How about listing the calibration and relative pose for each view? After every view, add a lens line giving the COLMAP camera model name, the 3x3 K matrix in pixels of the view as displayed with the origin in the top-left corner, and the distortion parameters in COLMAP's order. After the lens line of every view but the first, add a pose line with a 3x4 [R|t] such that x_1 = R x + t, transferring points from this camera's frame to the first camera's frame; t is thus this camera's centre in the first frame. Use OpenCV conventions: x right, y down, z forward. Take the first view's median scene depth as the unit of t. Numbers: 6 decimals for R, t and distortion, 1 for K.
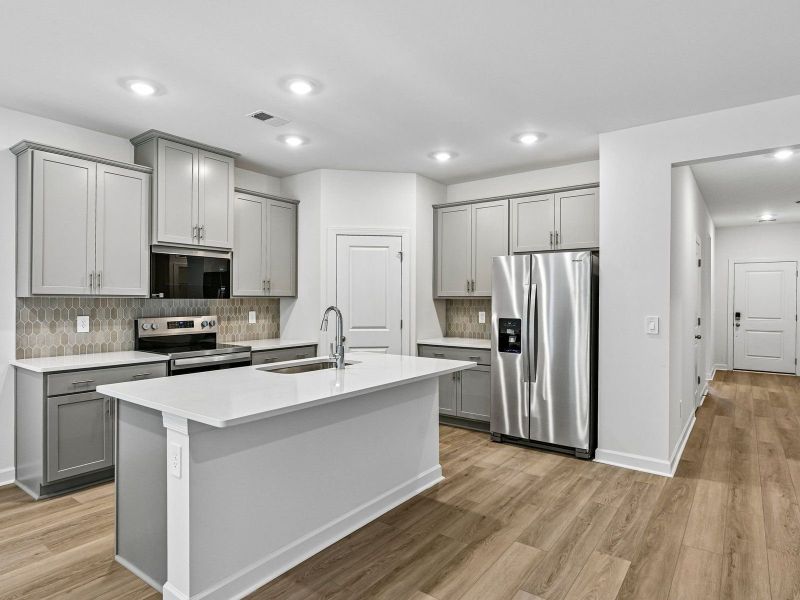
lens RADIAL K [[467.3, 0, 397.6], [0, 467.3, 300.7], [0, 0, 1]] dist [-0.003523, -0.003046]
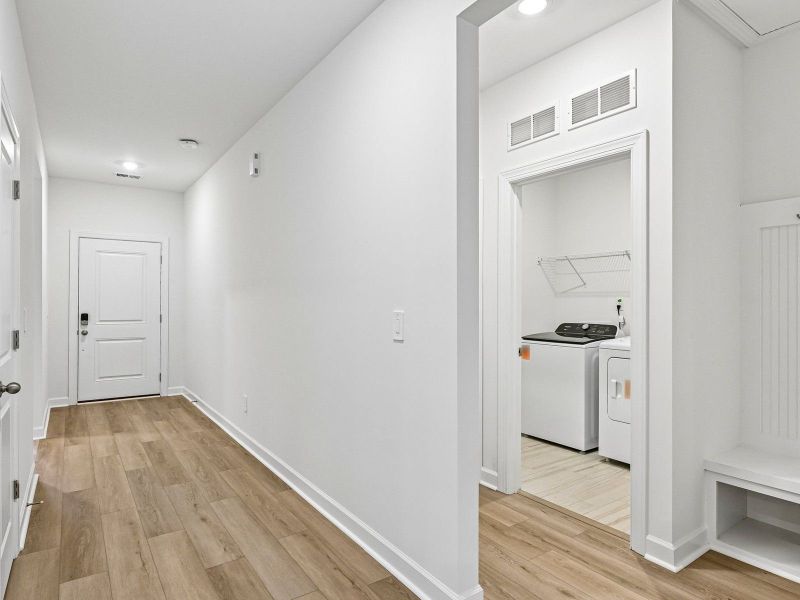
lens RADIAL K [[467.3, 0, 395.9], [0, 467.3, 301.6], [0, 0, 1]] dist [-0.003523, -0.003046]
pose [[0.318168, -0.001715, 0.948033, 0.274392], [0.000283, 0.999998, 0.001713, 0.008398], [-0.948034, -0.000277, 0.318168, 0.415950]]
